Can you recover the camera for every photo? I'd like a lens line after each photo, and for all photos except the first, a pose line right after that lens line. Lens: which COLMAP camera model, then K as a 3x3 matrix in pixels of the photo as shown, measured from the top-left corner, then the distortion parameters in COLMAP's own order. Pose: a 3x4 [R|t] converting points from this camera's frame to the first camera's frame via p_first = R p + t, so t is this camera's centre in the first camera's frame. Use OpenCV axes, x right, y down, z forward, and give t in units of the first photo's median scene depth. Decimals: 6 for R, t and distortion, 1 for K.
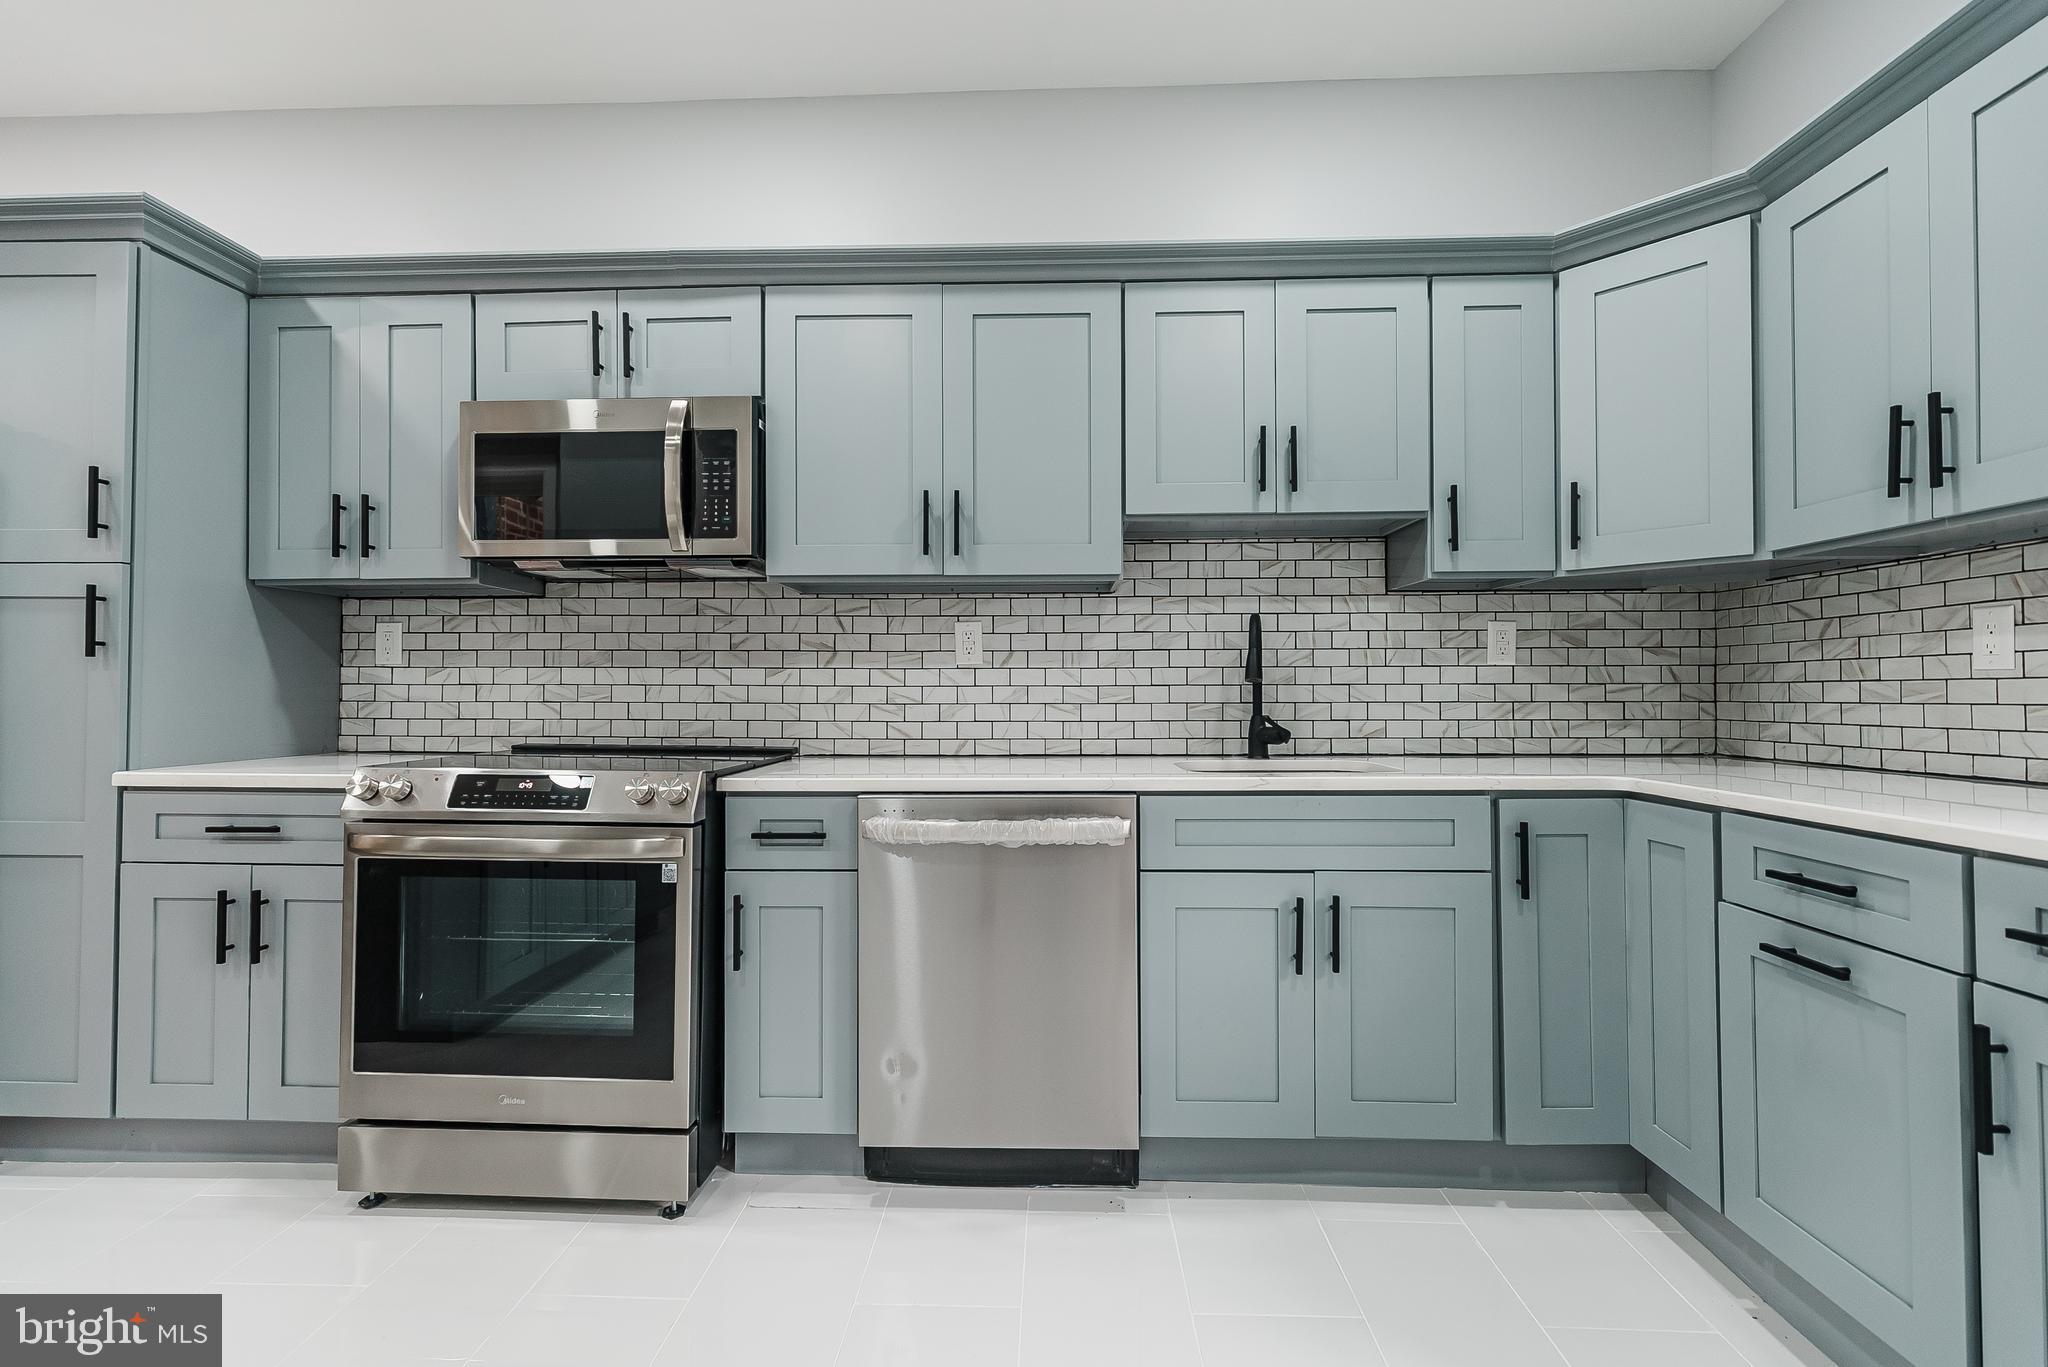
lens RADIAL K [[918.6, 0, 1031.6], [0, 918.6, 680.2], [0, 0, 1]] dist [0.004860, -0.001251]
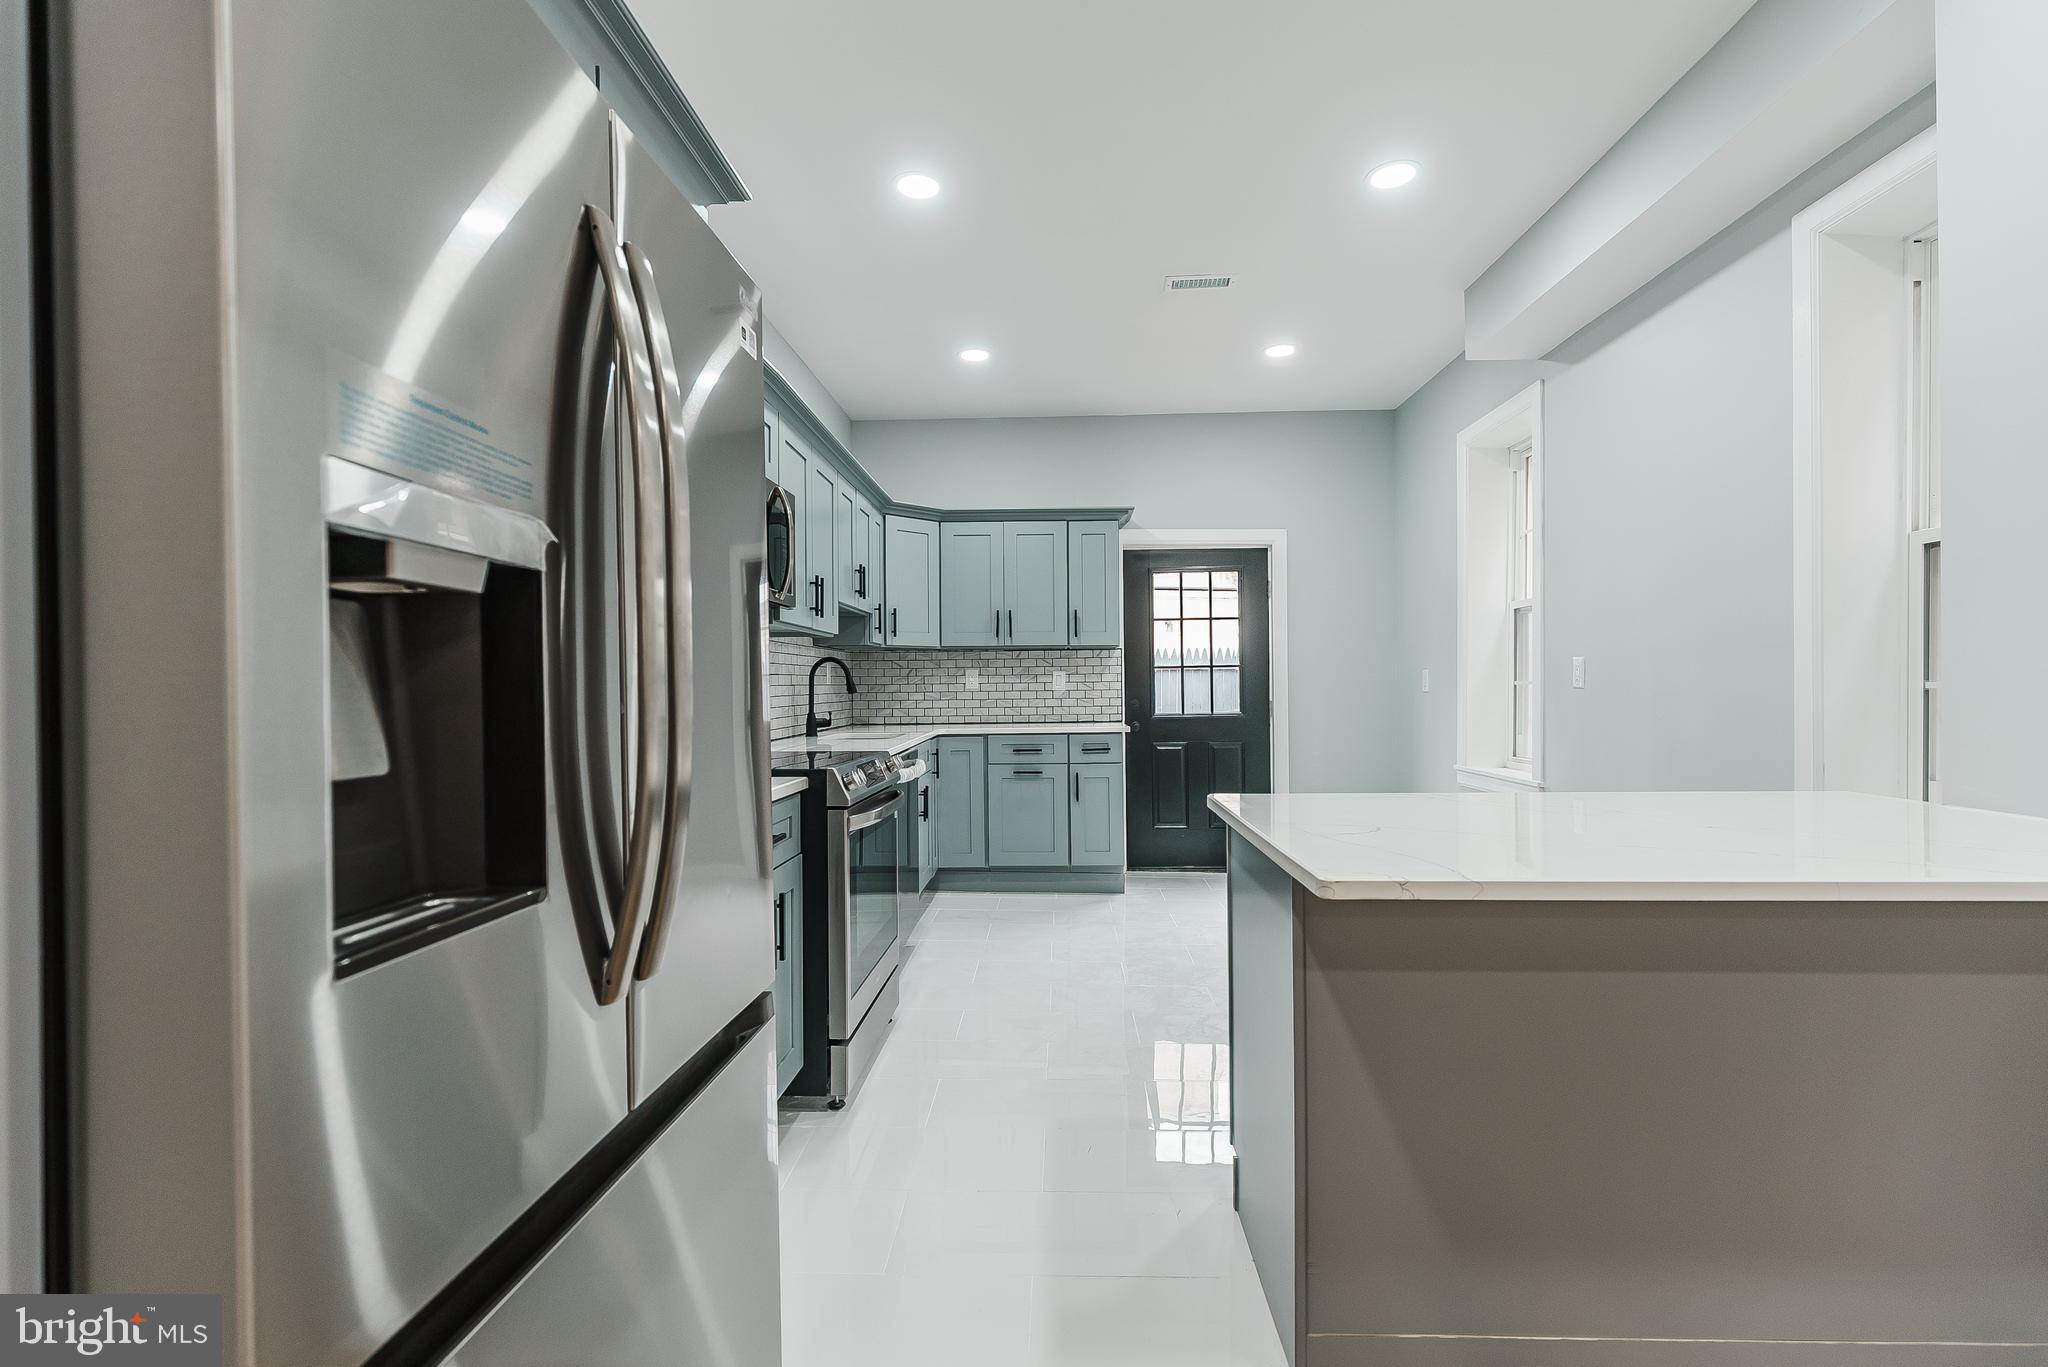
lens RADIAL K [[918.6, 0, 1036.7], [0, 918.6, 693.4], [0, 0, 1]] dist [0.004860, -0.001251]
pose [[-0.003872, -0.007663, 0.999963, -1.689542], [-0.005714, 0.999954, 0.007641, -0.016348], [-0.999976, -0.005685, -0.003916, 0.616234]]
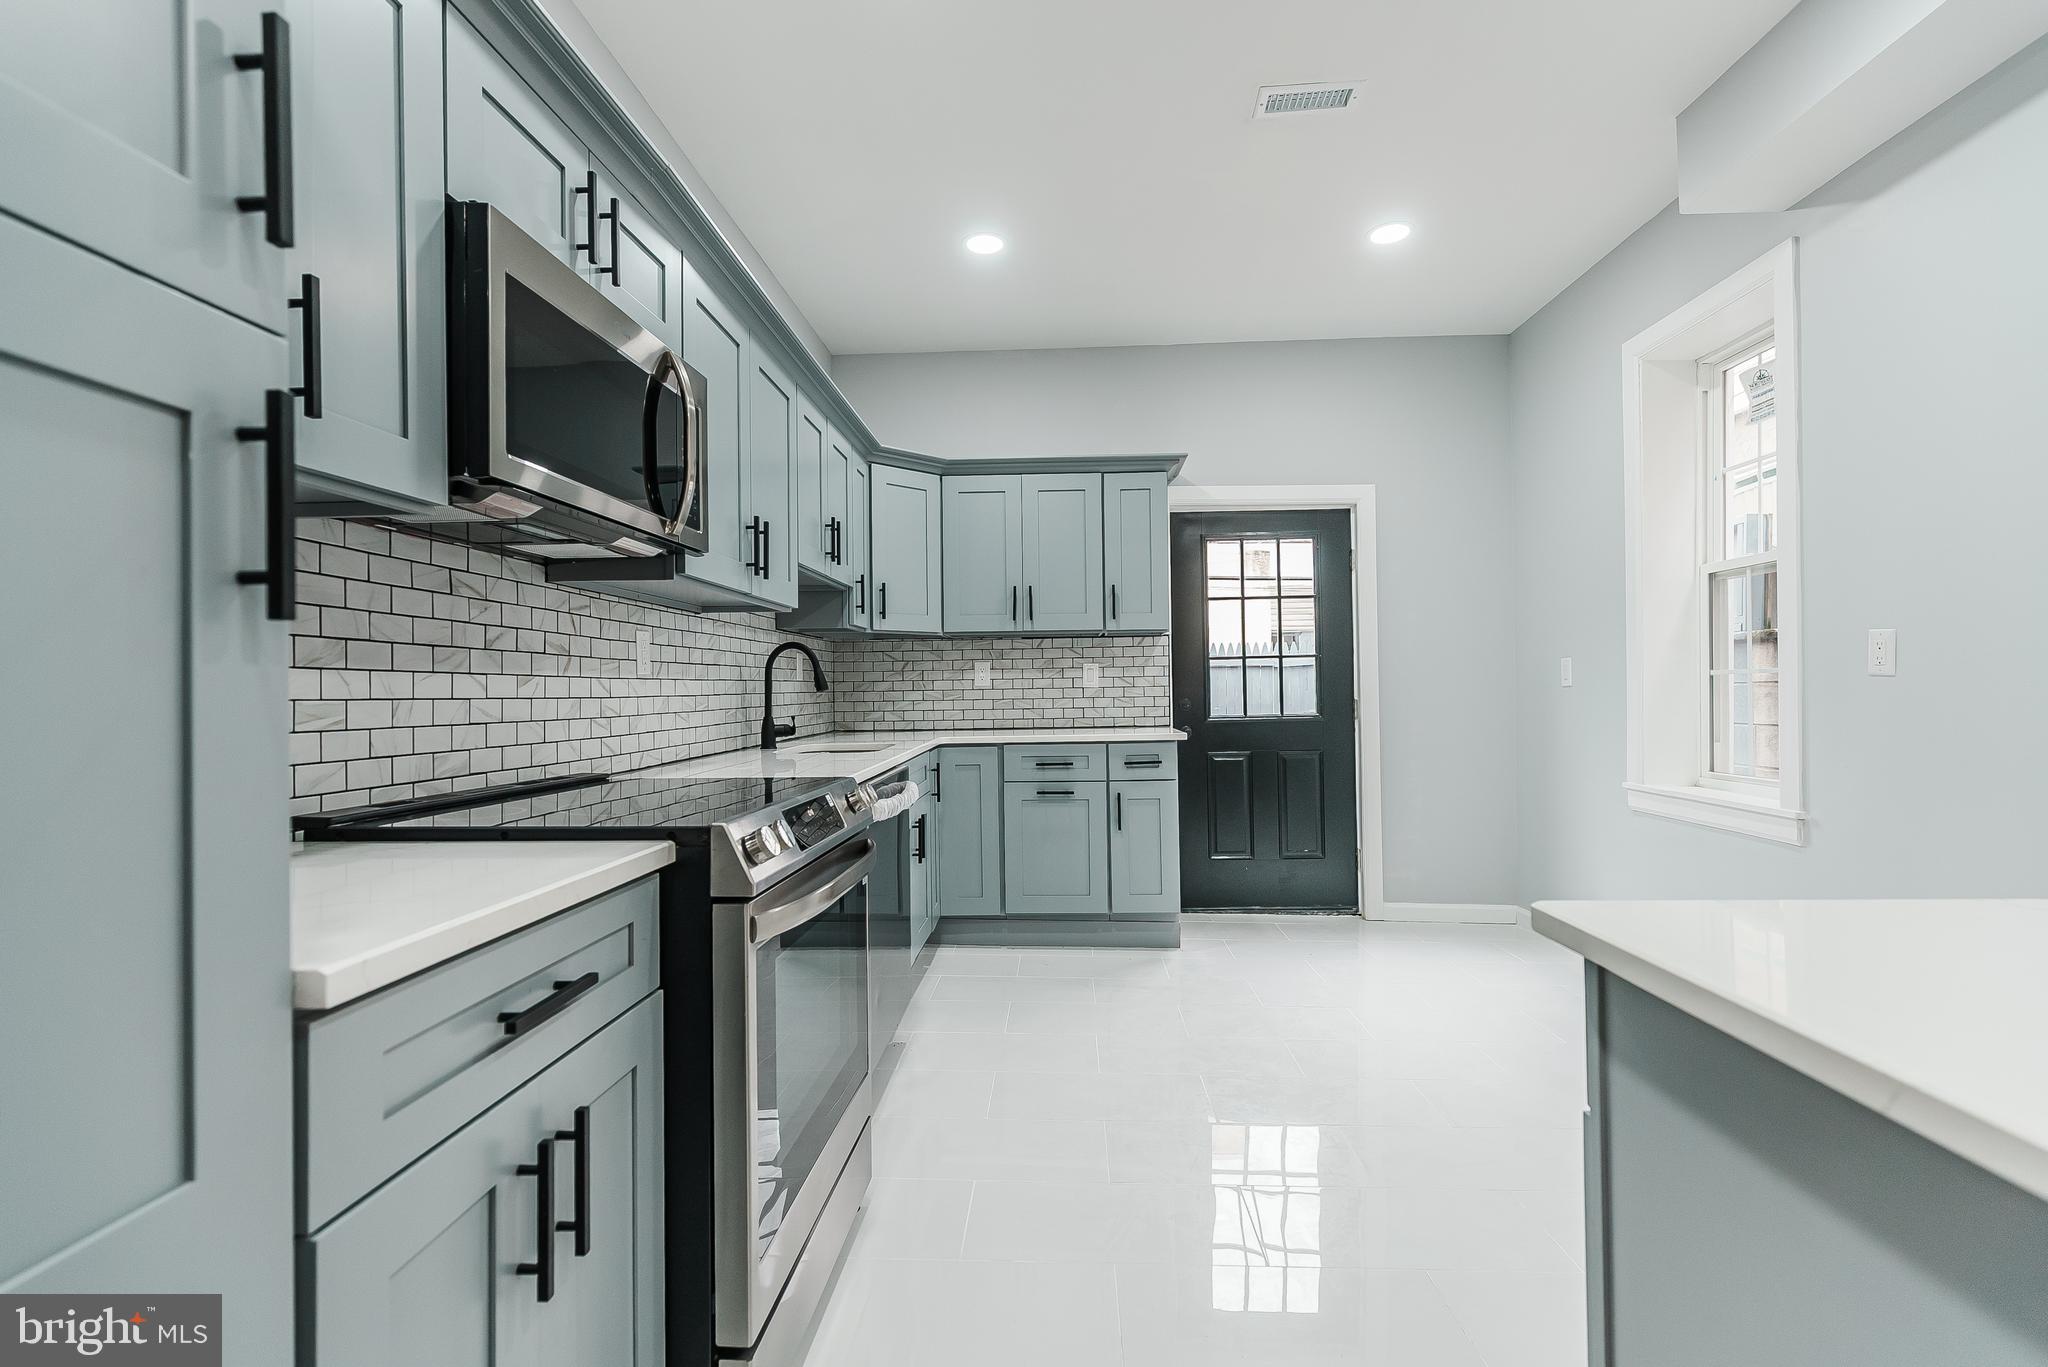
lens RADIAL K [[918.6, 0, 1035.5], [0, 918.6, 684.1], [0, 0, 1]] dist [0.004860, -0.001251]
pose [[0.007123, 0.005777, 0.999958, -1.185793], [-0.000587, 0.999983, -0.005773, -0.001898], [-0.999974, -0.000546, 0.007126, 0.653382]]
